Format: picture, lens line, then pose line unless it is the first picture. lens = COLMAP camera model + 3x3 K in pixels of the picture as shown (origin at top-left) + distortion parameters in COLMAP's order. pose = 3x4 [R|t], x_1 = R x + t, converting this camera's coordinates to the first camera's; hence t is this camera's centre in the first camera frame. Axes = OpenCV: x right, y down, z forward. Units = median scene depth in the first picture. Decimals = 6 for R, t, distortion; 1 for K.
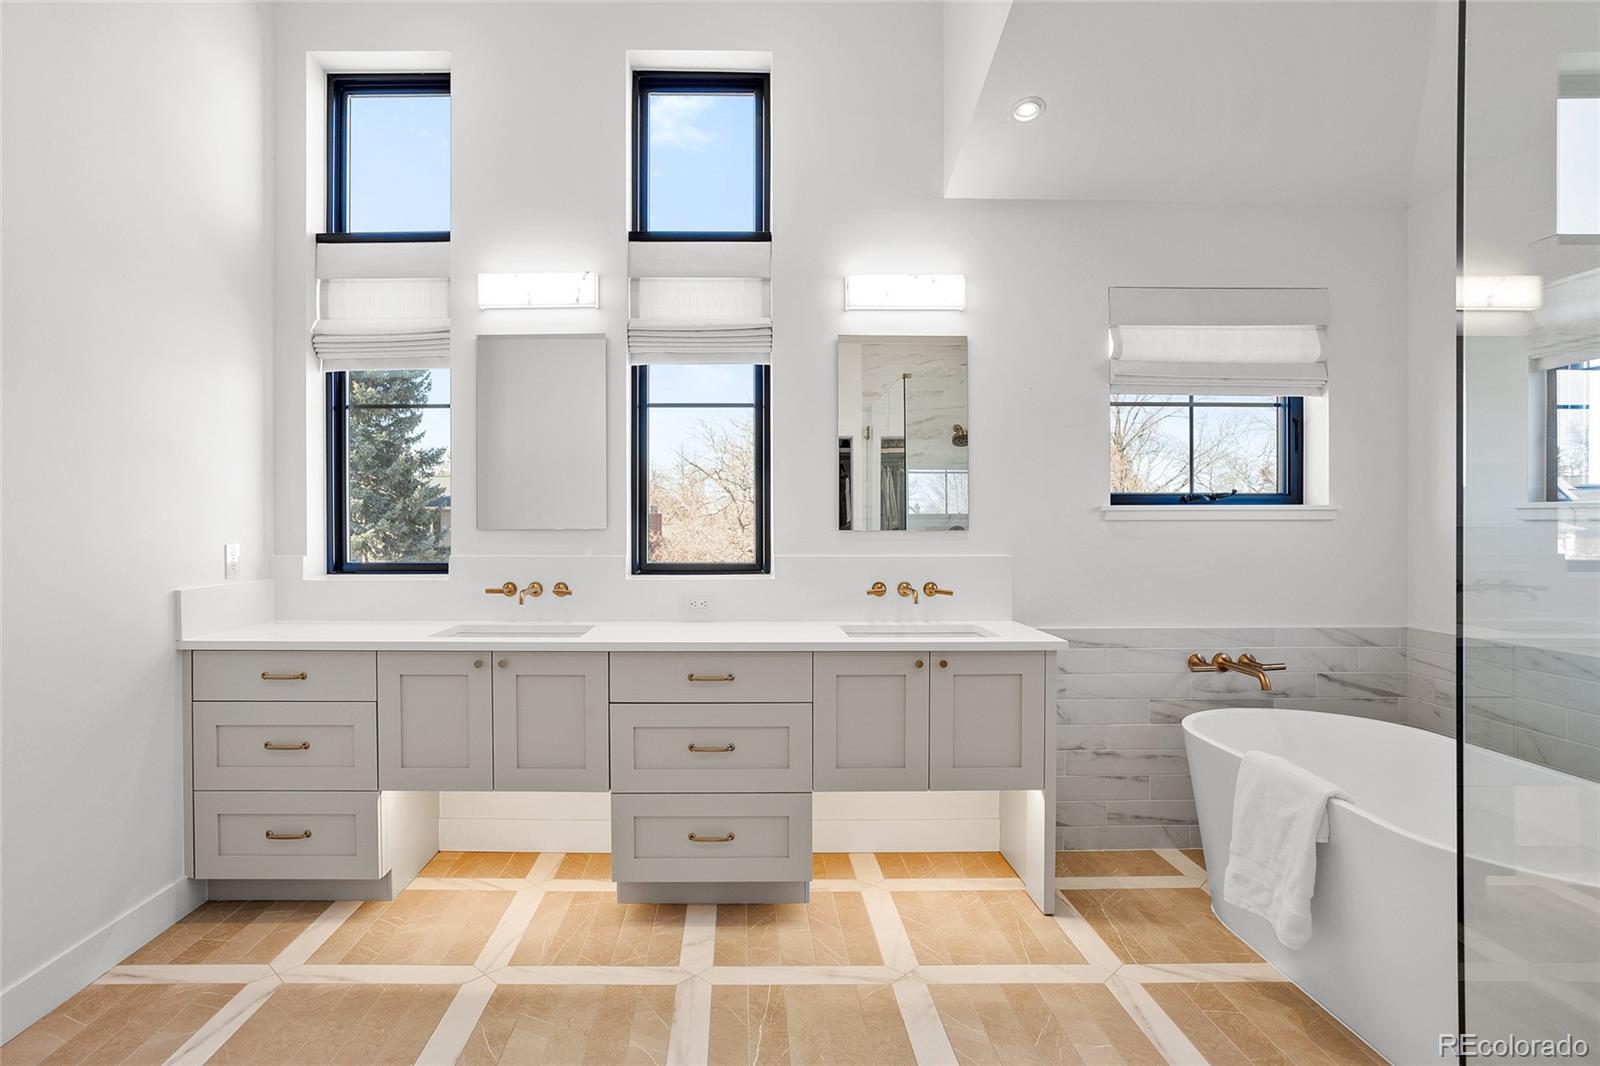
lens RADIAL K [[759.5, 0, 794.9], [0, 759.5, 529.9], [0, 0, 1]] dist [-0.004273, 0.001442]
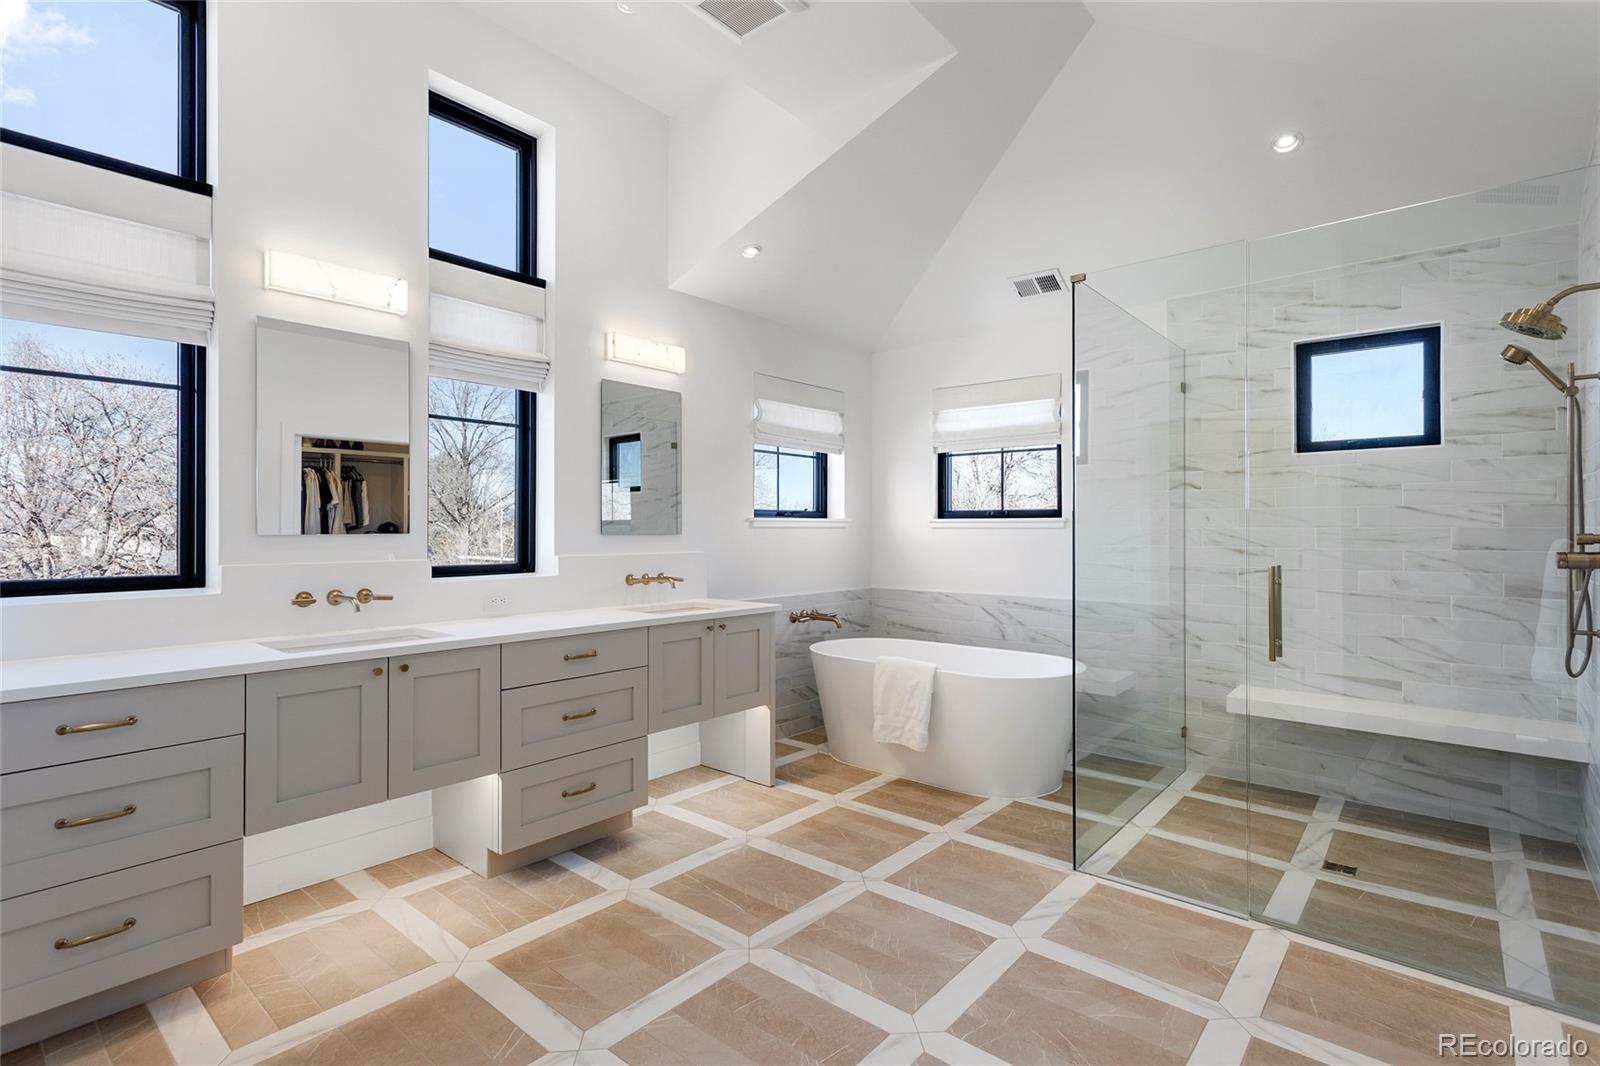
lens RADIAL K [[774.9, 0, 643.3], [0, 774.9, 528.8], [0, 0, 1]] dist [0.054491, 0.000279]
pose [[0.728152, 0.002659, 0.685411, -0.807408], [0.006203, 0.999926, -0.010469, 0.005537], [-0.685388, 0.011874, 0.728082, 0.027783]]
